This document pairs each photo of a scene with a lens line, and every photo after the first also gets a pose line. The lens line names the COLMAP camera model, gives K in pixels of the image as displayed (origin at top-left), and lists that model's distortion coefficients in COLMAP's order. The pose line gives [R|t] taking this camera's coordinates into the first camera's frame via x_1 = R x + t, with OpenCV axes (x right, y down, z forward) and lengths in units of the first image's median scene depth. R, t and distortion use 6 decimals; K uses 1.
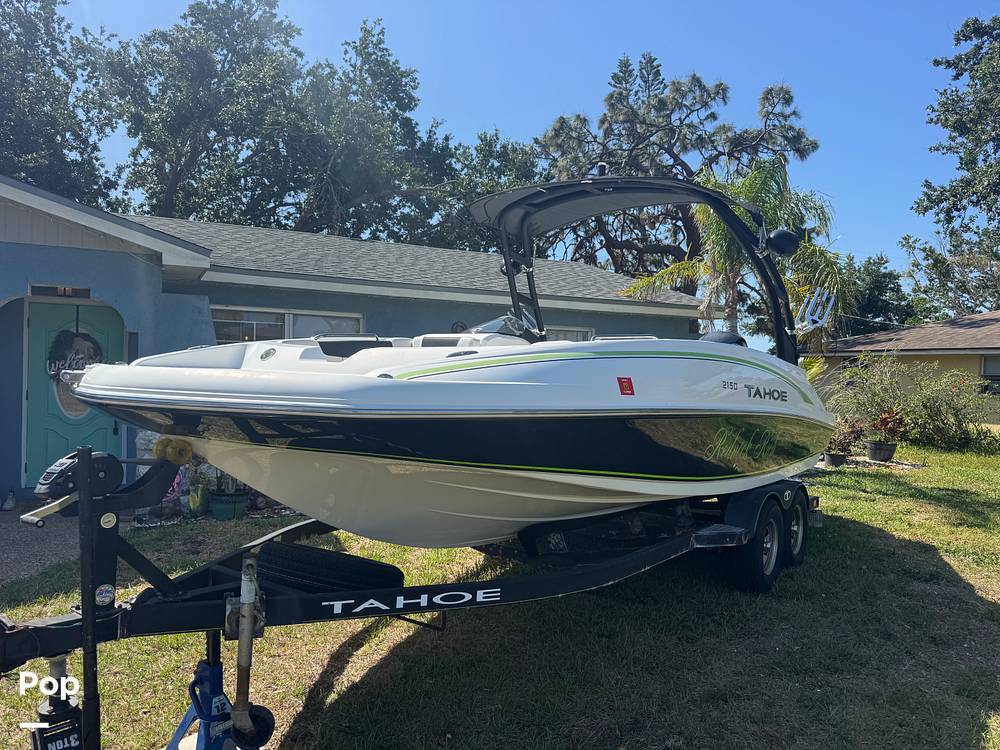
lens RADIAL K [[713.3, 0, 493.2], [0, 713.3, 378.6], [0, 0, 1]] dist [0.062357, -0.083242]
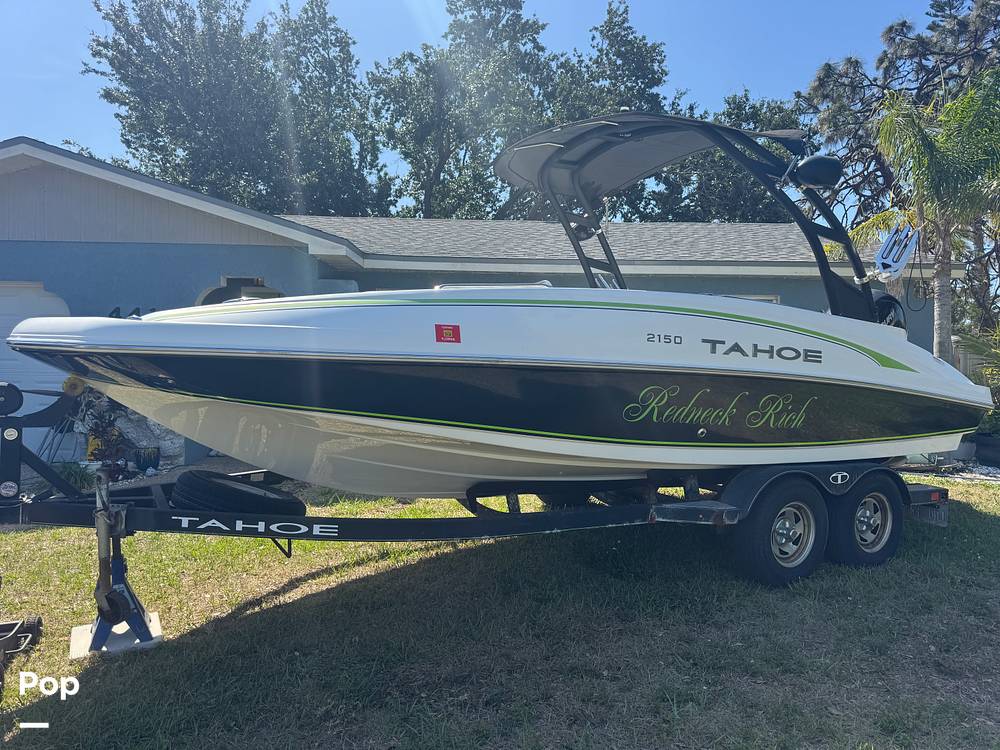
lens RADIAL K [[713.3, 0, 500.1], [0, 713.3, 375.3], [0, 0, 1]] dist [0.062357, -0.083242]
pose [[0.904019, 0.003816, -0.427474, 0.117280], [0.000677, 0.999946, 0.010358, 0.010124], [0.427491, -0.009653, 0.903968, 0.024281]]
